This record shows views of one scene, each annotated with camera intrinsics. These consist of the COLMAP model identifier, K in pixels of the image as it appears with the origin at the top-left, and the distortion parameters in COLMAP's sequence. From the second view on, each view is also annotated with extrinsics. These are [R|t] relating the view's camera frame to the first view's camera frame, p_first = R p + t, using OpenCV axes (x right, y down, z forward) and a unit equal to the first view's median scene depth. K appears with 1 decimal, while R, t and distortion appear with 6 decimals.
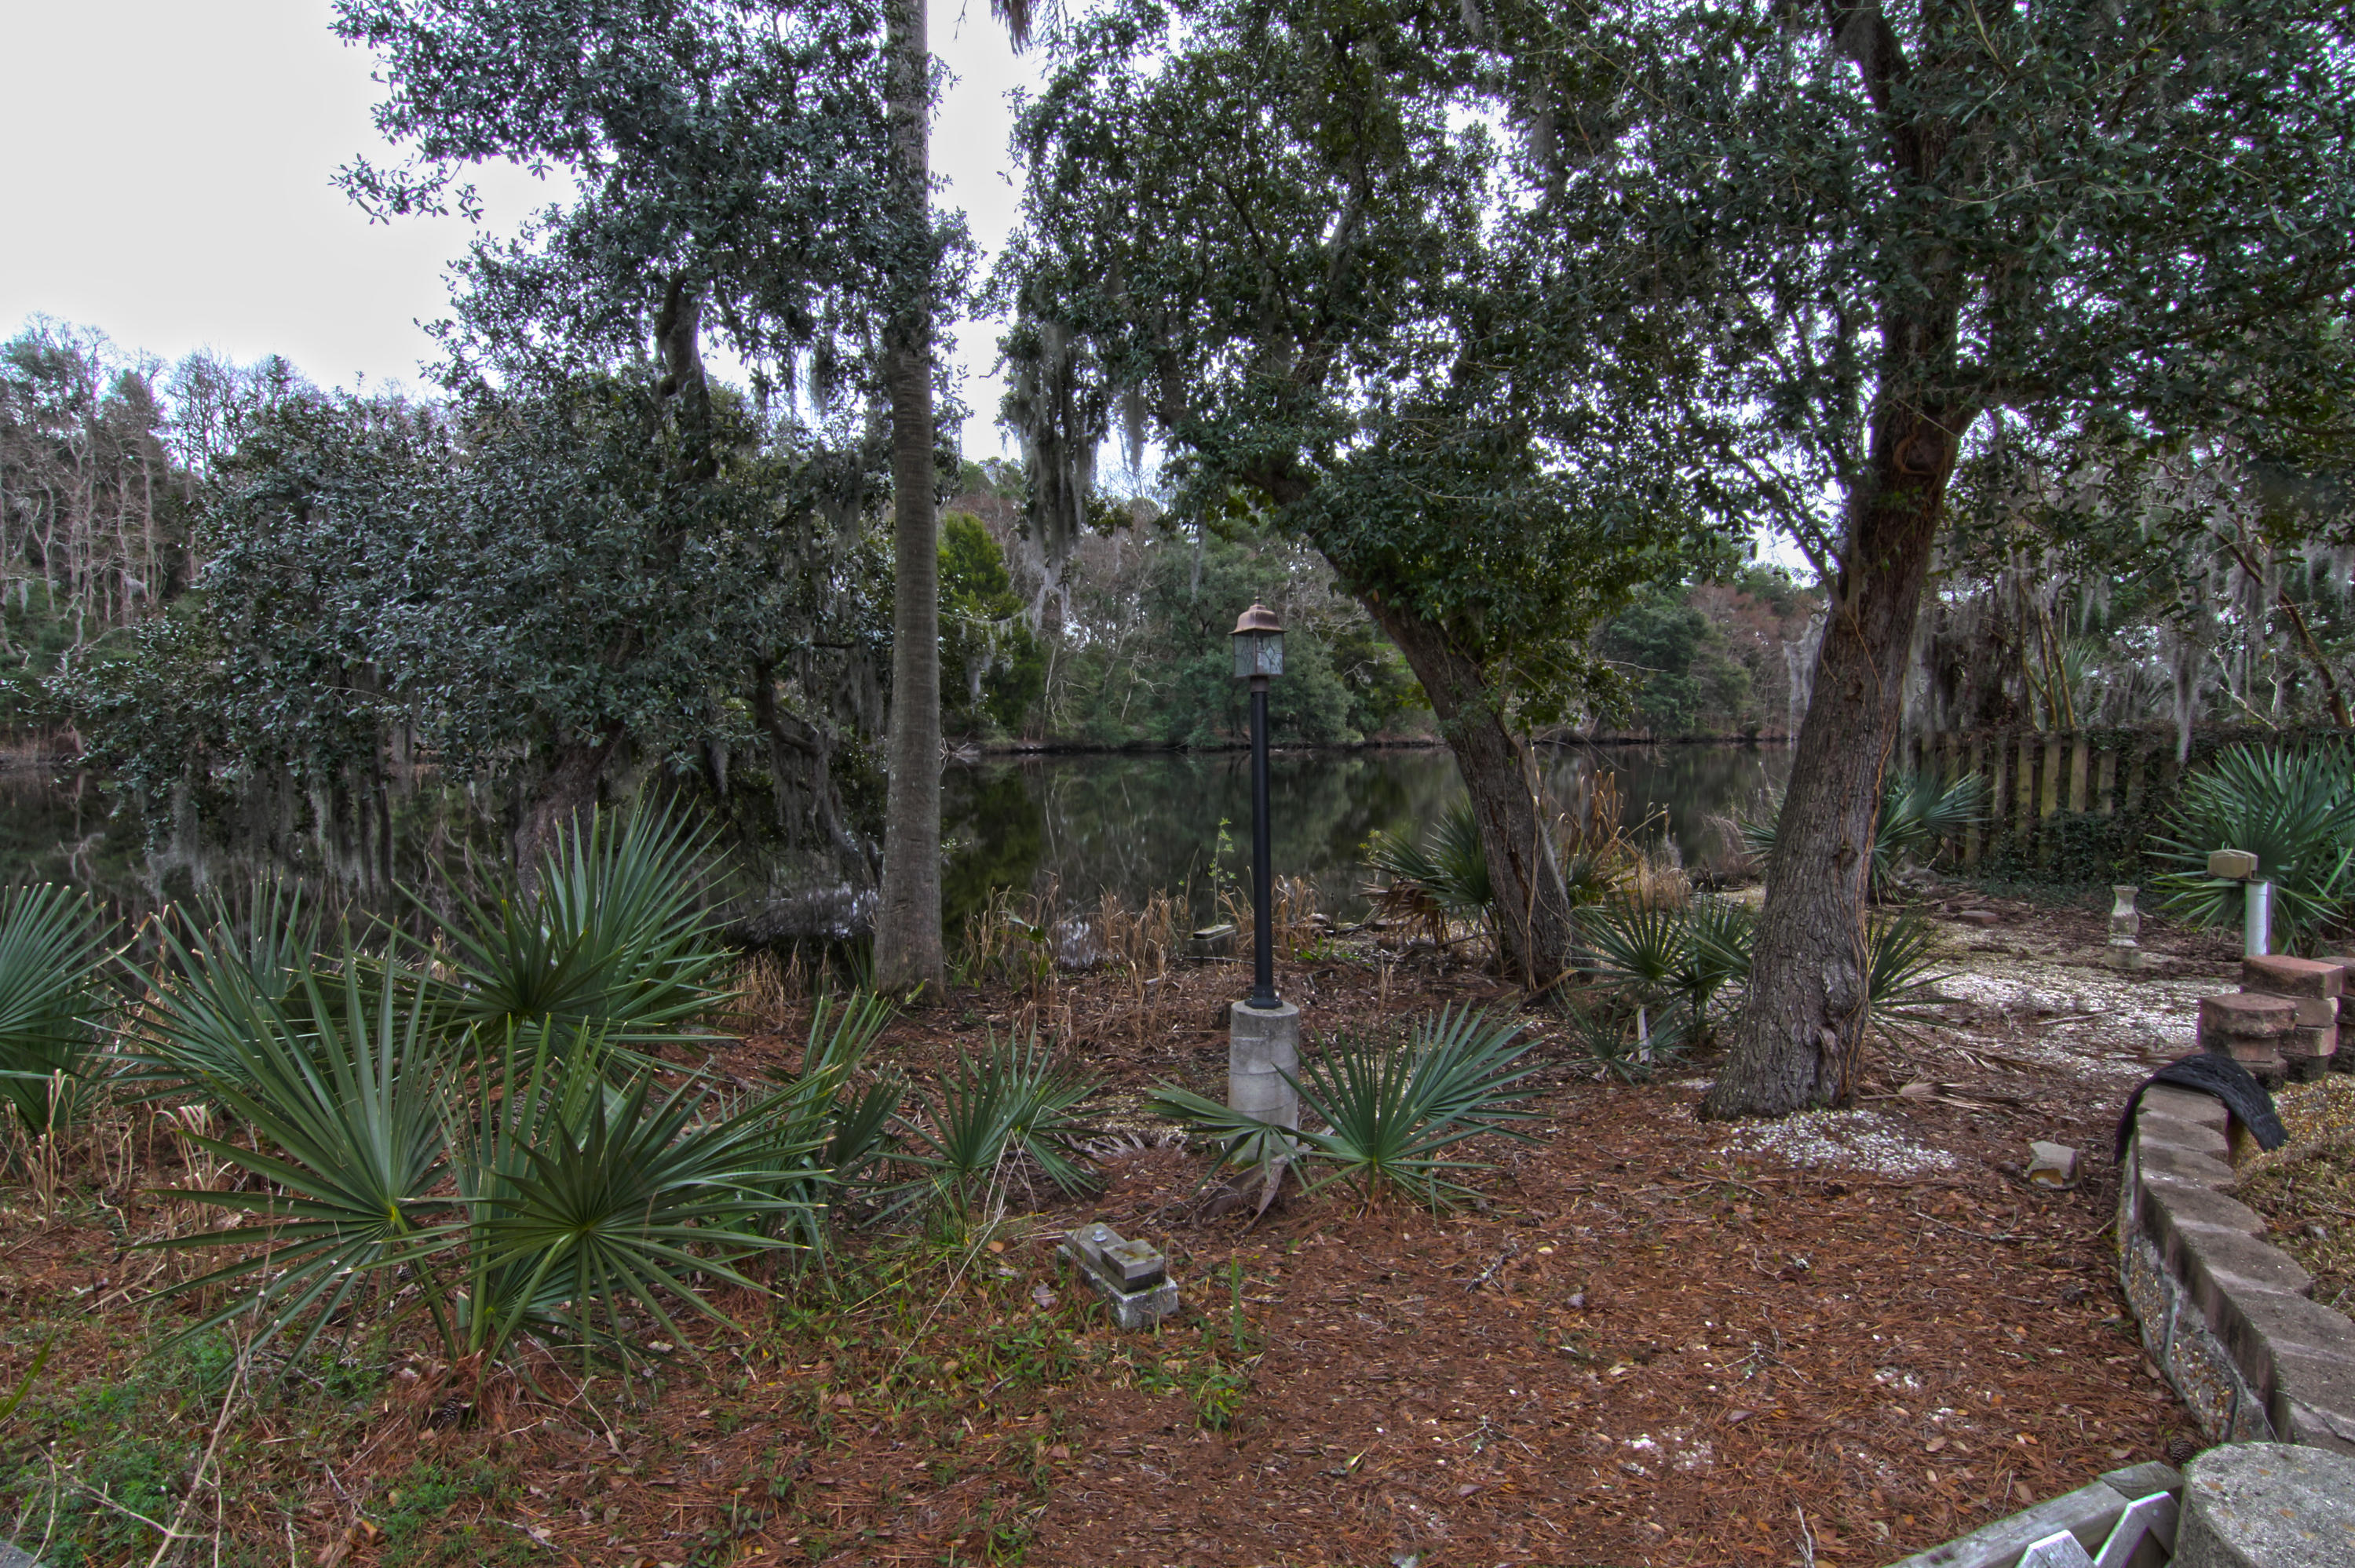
lens RADIAL K [[1191.6, 0, 1179.2], [0, 1191.6, 781.1], [0, 0, 1]] dist [0.002441, -0.016762]
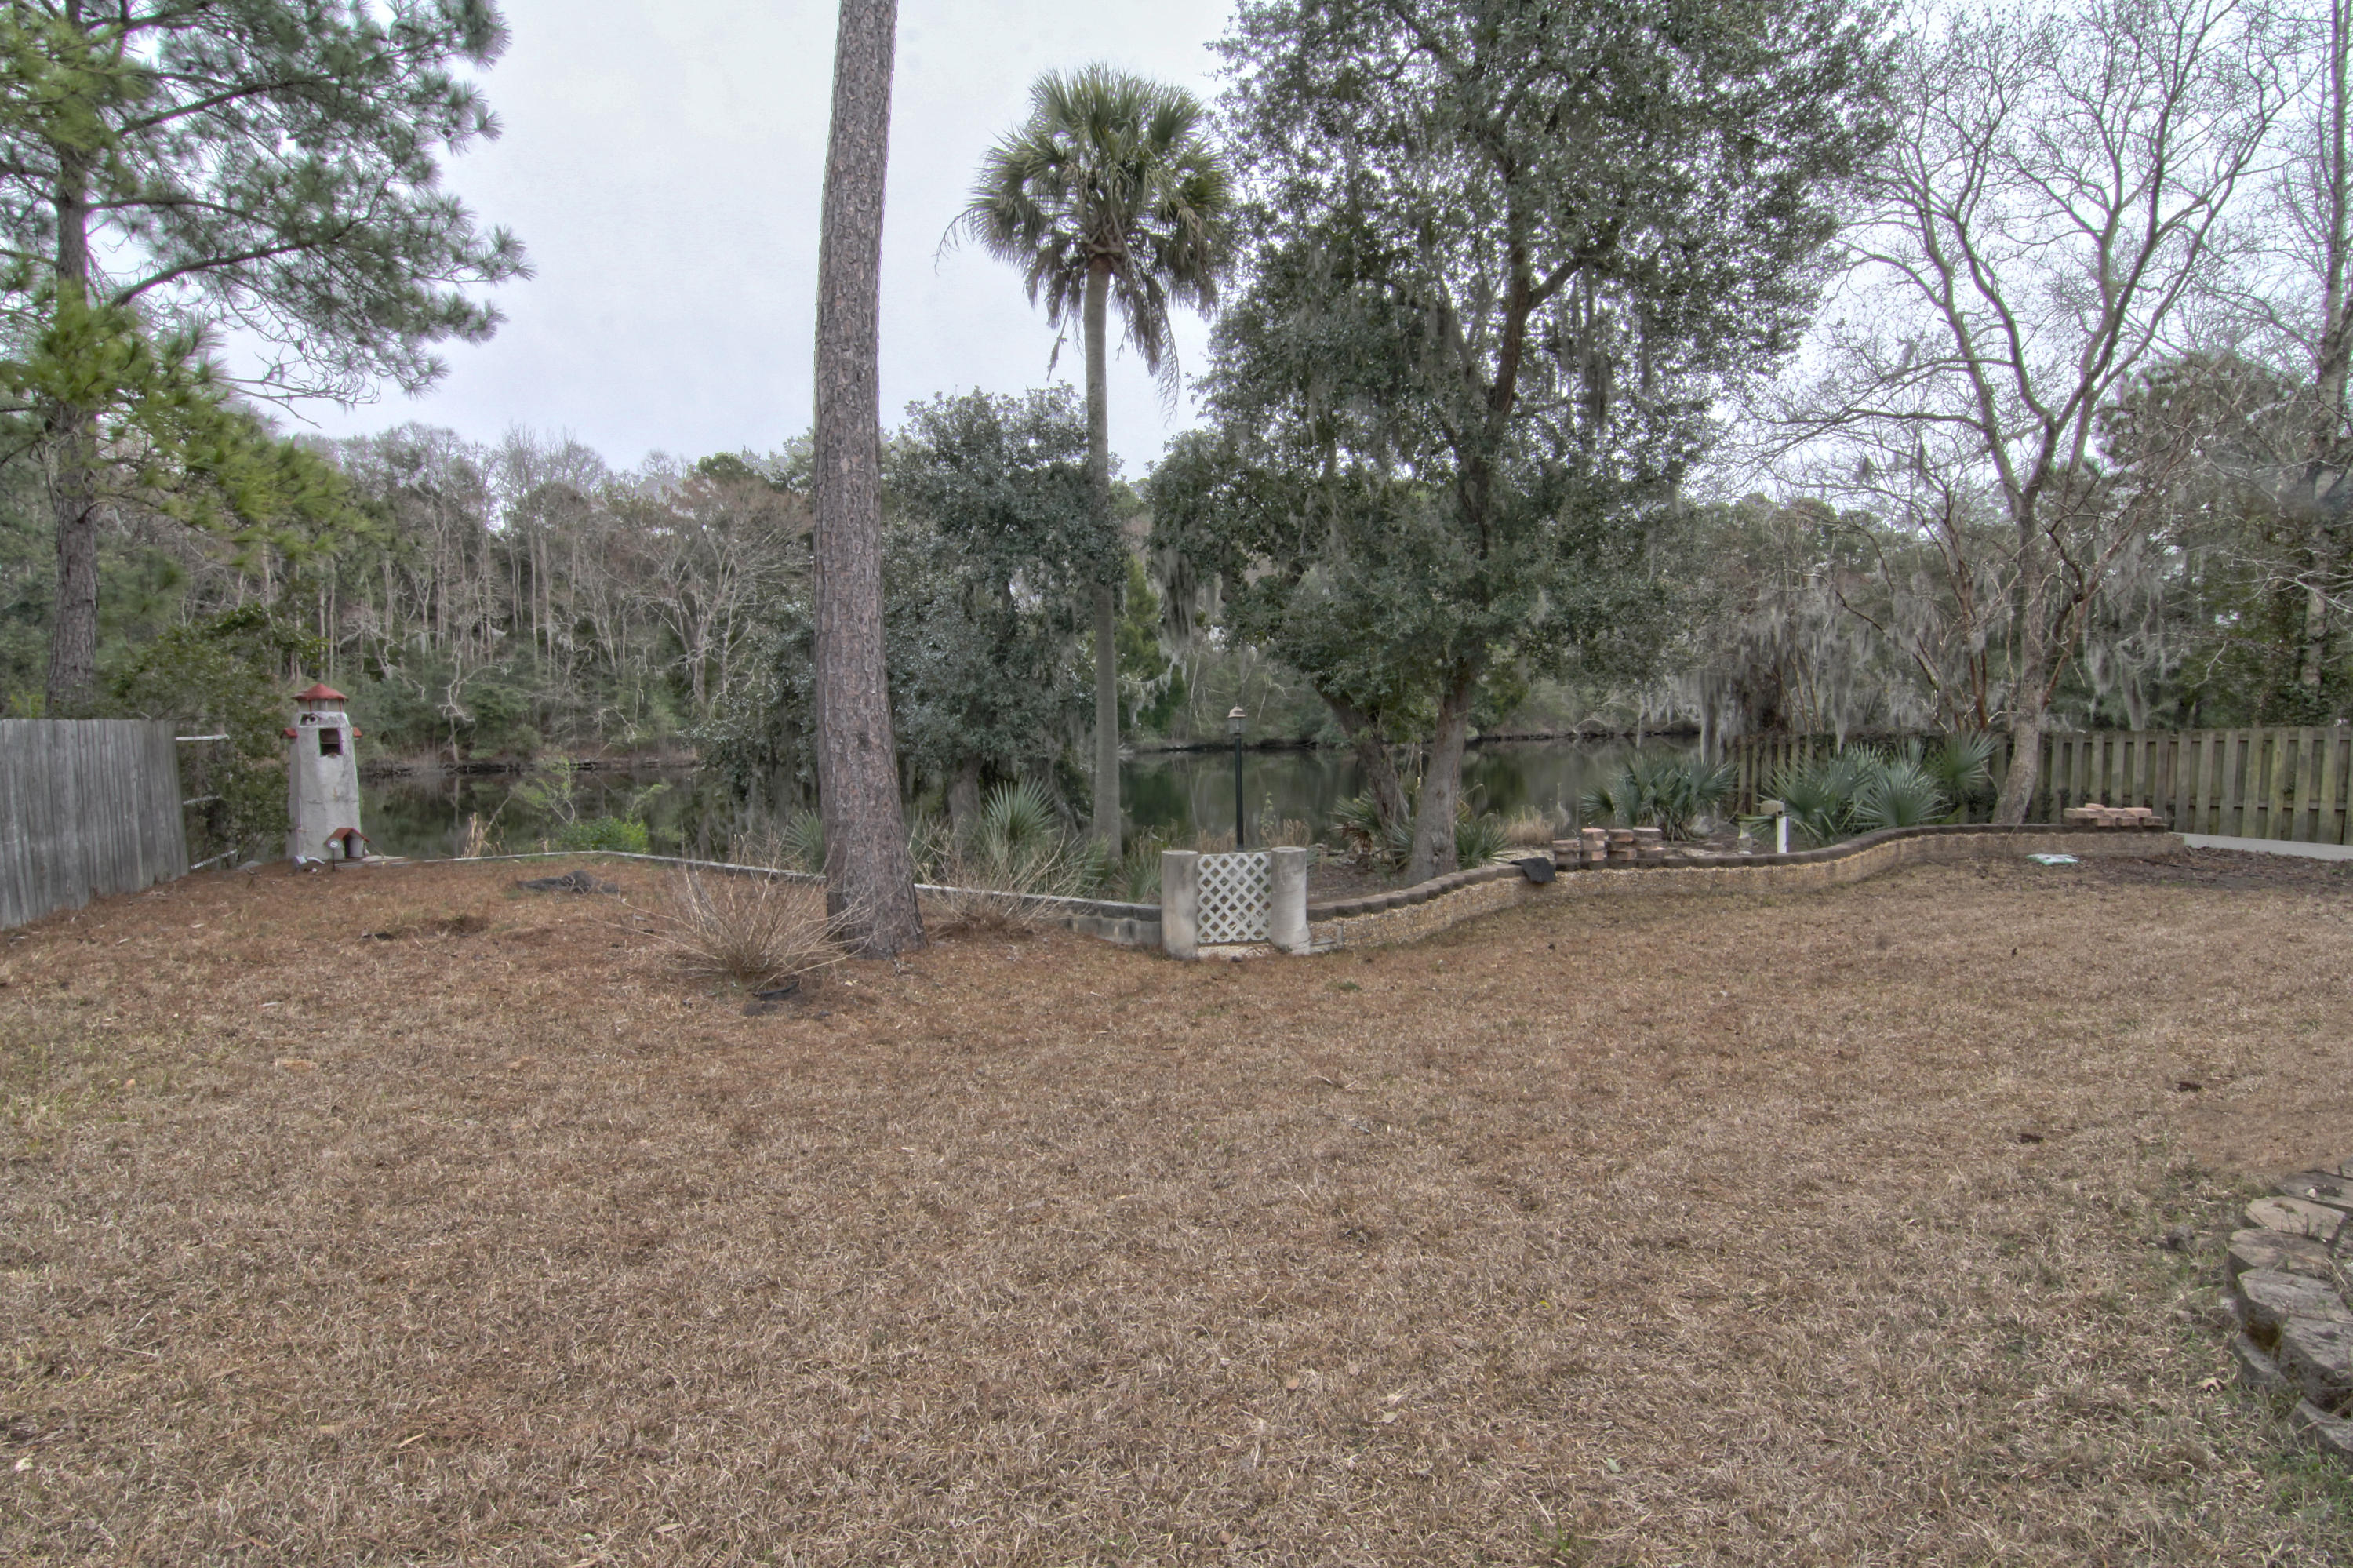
lens RADIAL K [[1189.6, 0, 1178.1], [0, 1189.6, 793.4], [0, 0, 1]] dist [-0.022434, 0.000236]
pose [[0.991711, -0.010160, -0.128088, 0.103491], [0.012087, 0.999825, 0.014282, 0.003703], [0.127920, -0.015712, 0.991660, -0.644870]]
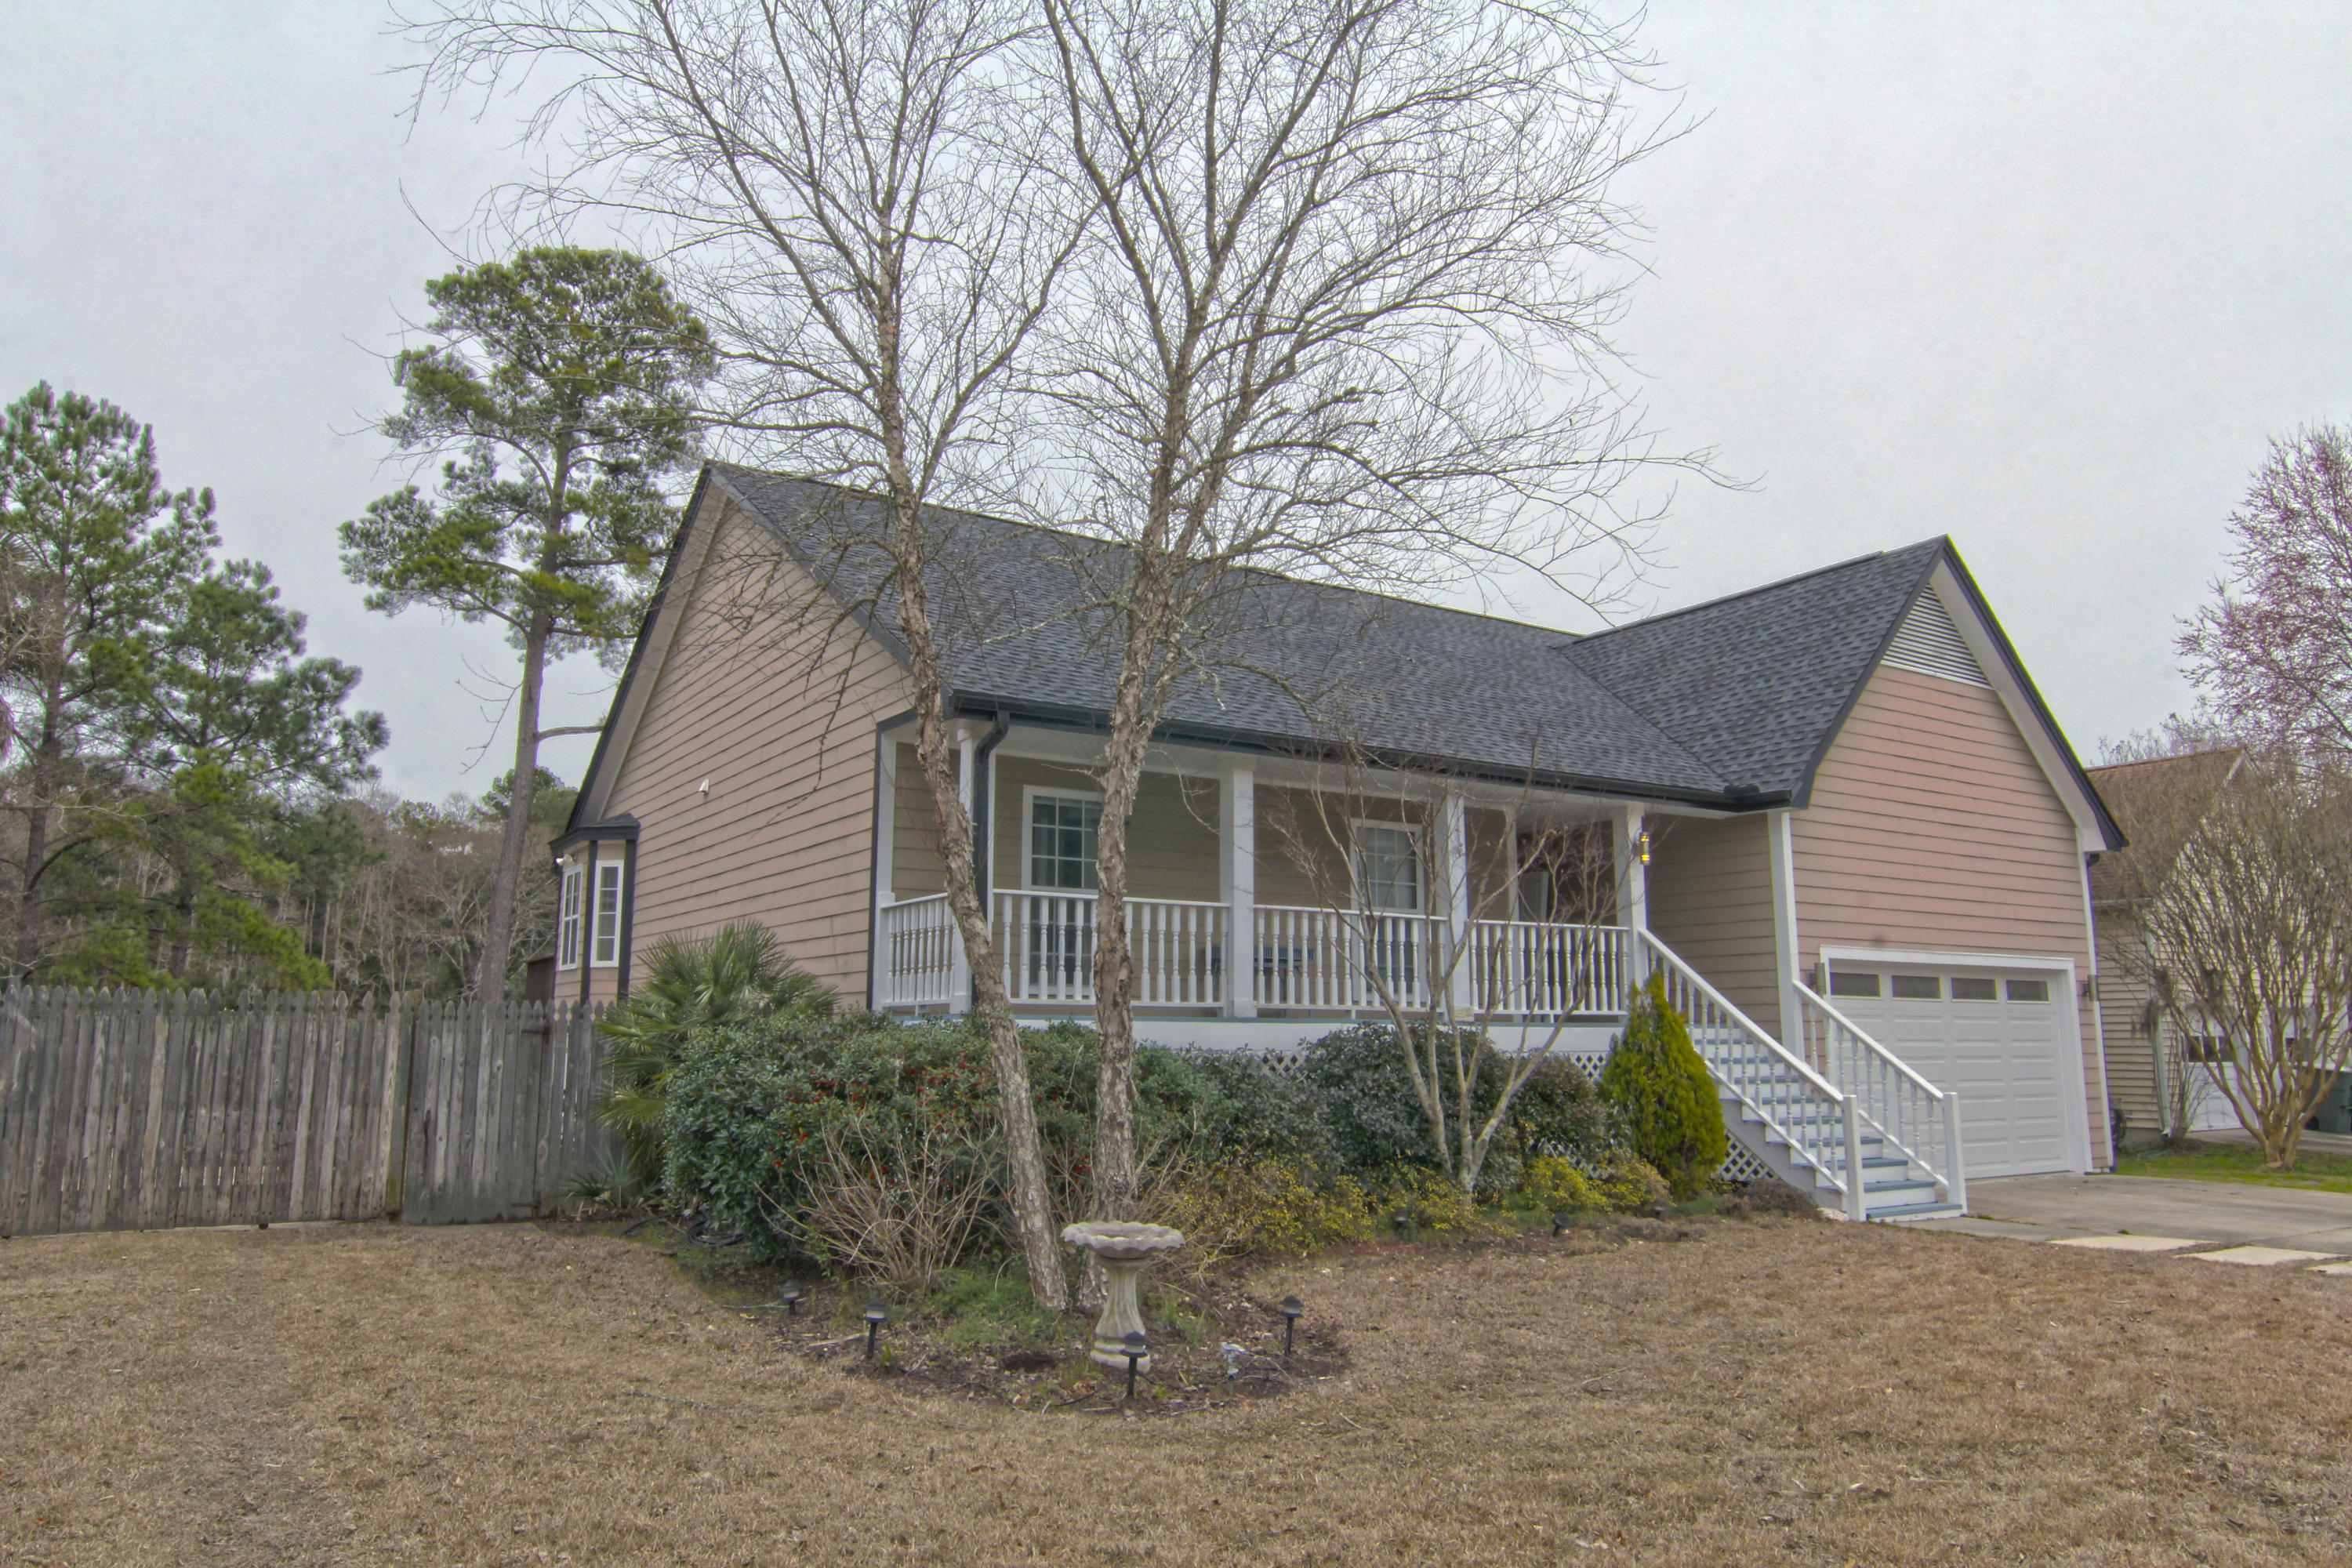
lens RADIAL K [[1557.8, 0, 1176.0], [0, 1557.8, 784.0], [0, 0, 1]] dist [-0.028049, -0.000114]
pose [[0.995082, -0.022068, -0.096564, 1.208773], [0.000233, 0.975386, -0.220505, 0.094979], [0.099053, 0.219398, 0.970594, -2.441663]]
